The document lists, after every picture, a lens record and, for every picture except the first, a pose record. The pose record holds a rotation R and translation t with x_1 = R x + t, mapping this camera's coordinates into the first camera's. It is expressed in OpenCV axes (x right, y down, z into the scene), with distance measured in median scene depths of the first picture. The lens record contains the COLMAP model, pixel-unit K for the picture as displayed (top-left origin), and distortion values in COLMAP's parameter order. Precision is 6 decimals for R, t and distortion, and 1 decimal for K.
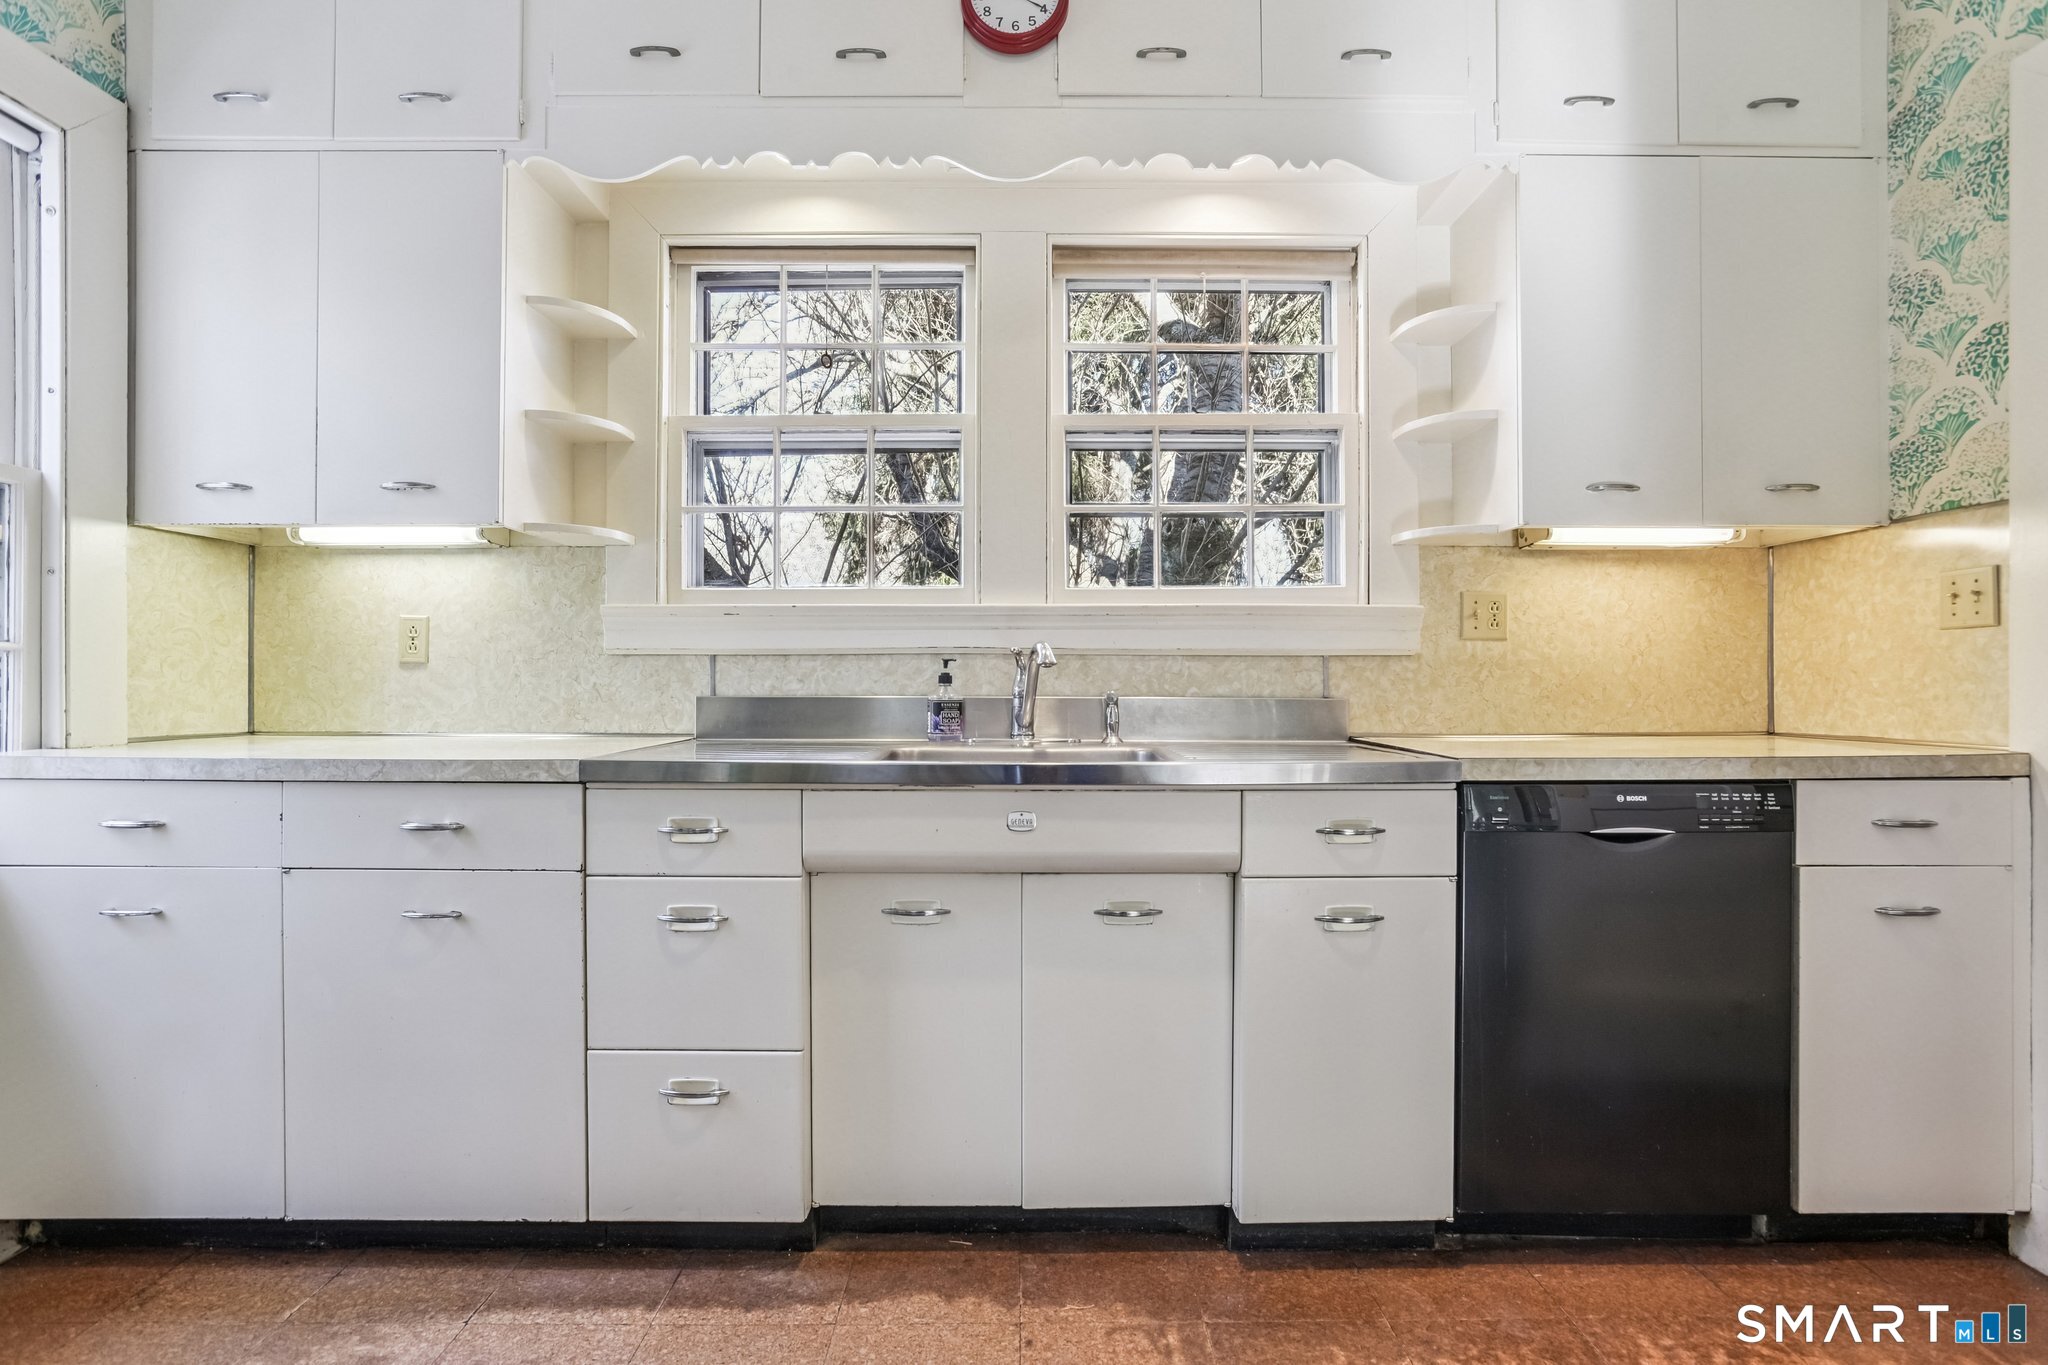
lens RADIAL K [[1004.9, 0, 1046.4], [0, 1004.9, 681.9], [0, 0, 1]] dist [-0.056056, 0.025204]
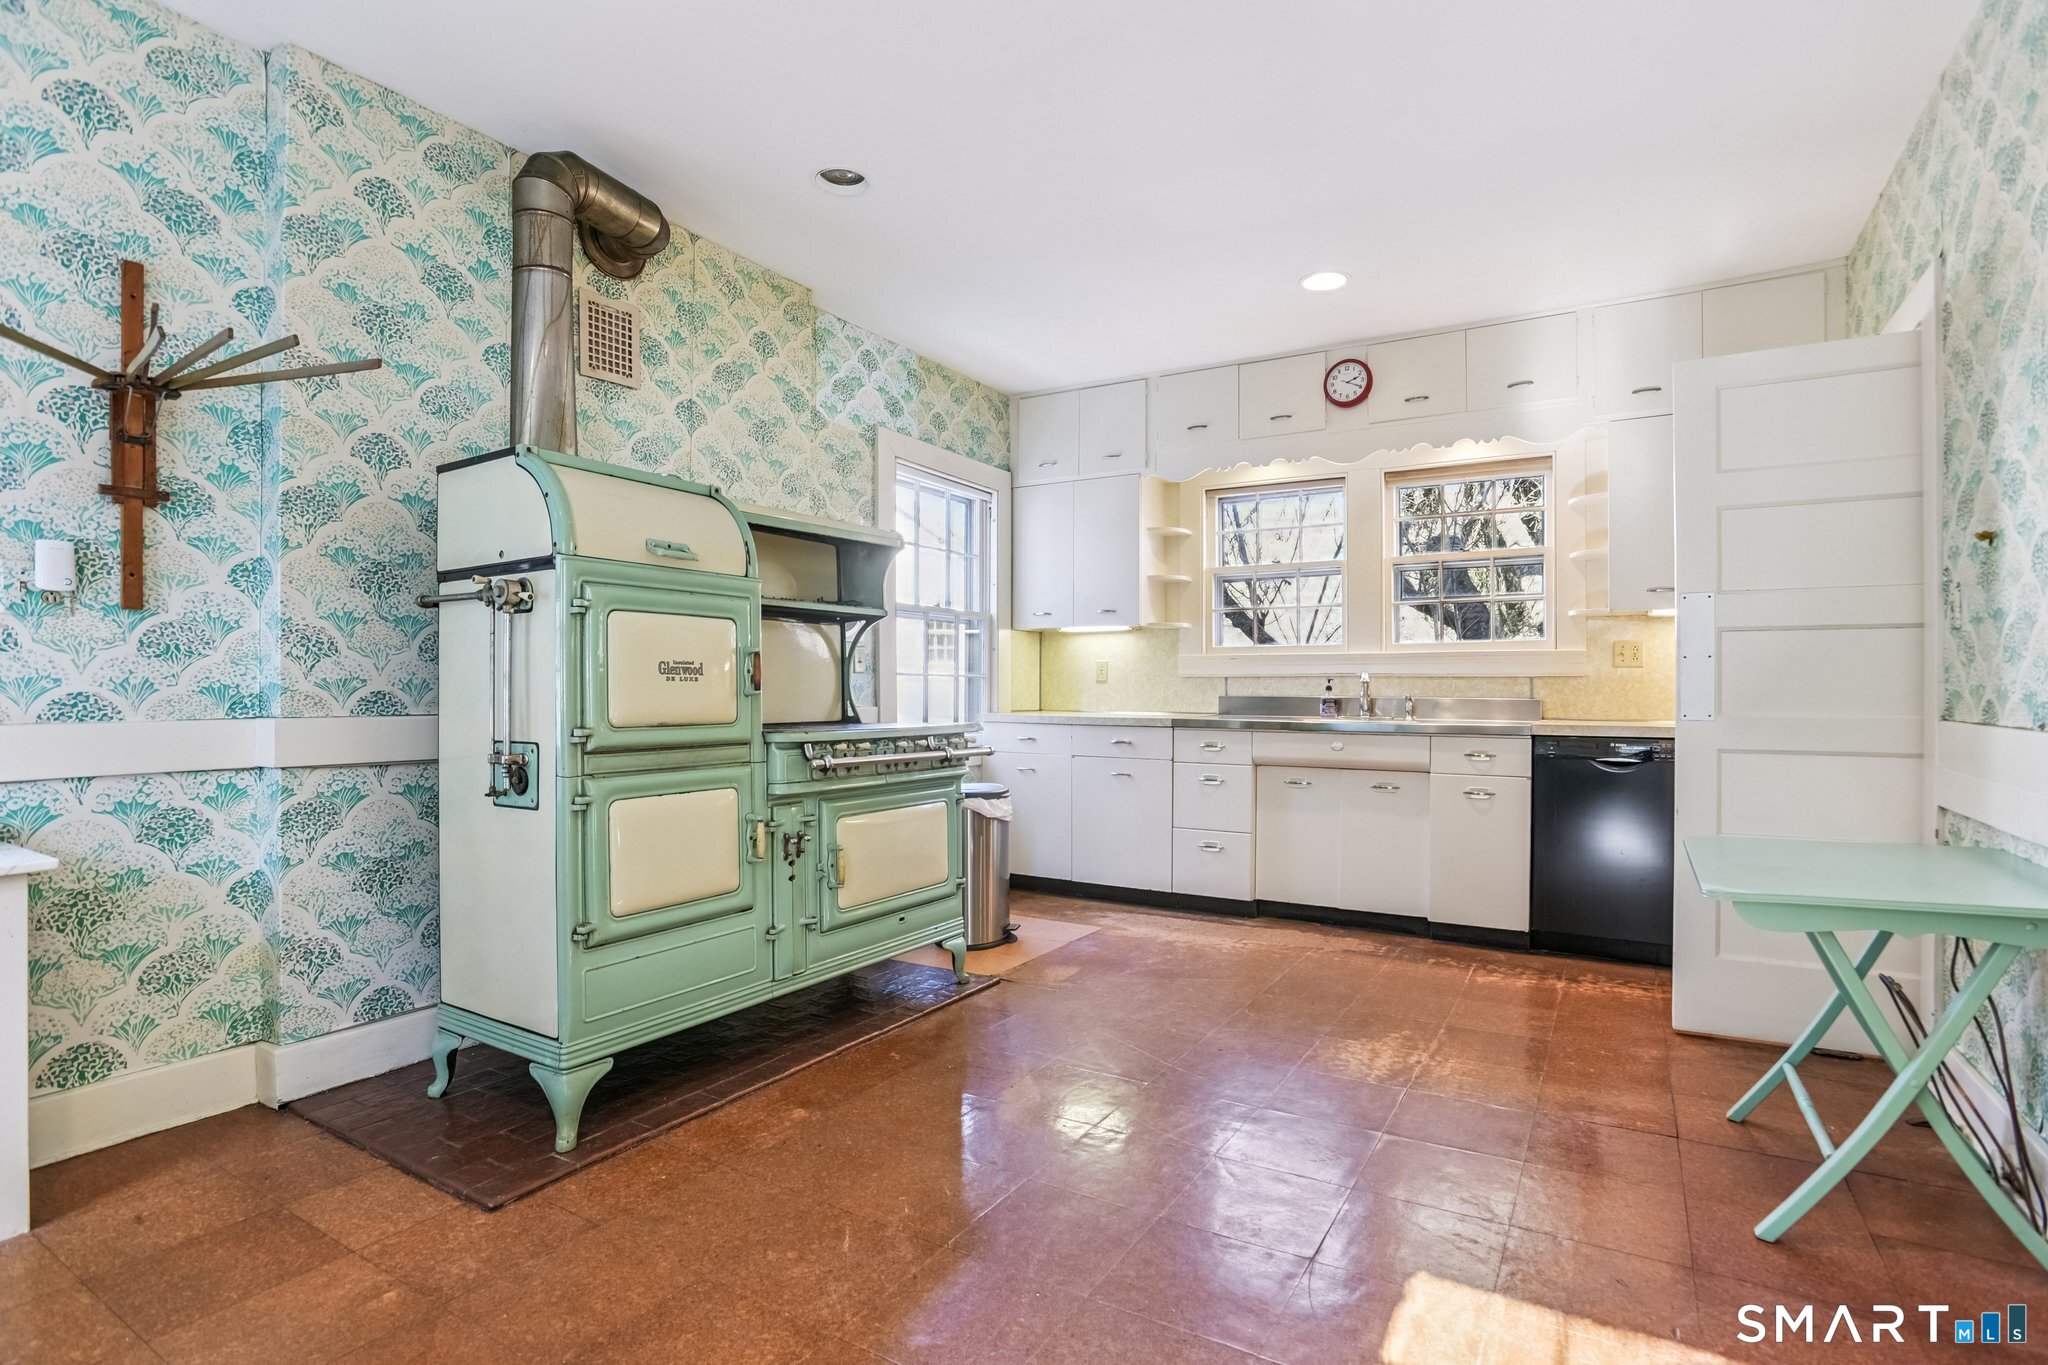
lens RADIAL K [[1004.9, 0, 1046.4], [0, 1004.9, 681.9], [0, 0, 1]] dist [-0.056056, 0.025204]
pose [[0.857116, -0.000221, -0.515123, 0.476300], [-0.003973, 0.999967, -0.007039, 0.000570], [0.515108, 0.008080, 0.857087, -1.121016]]
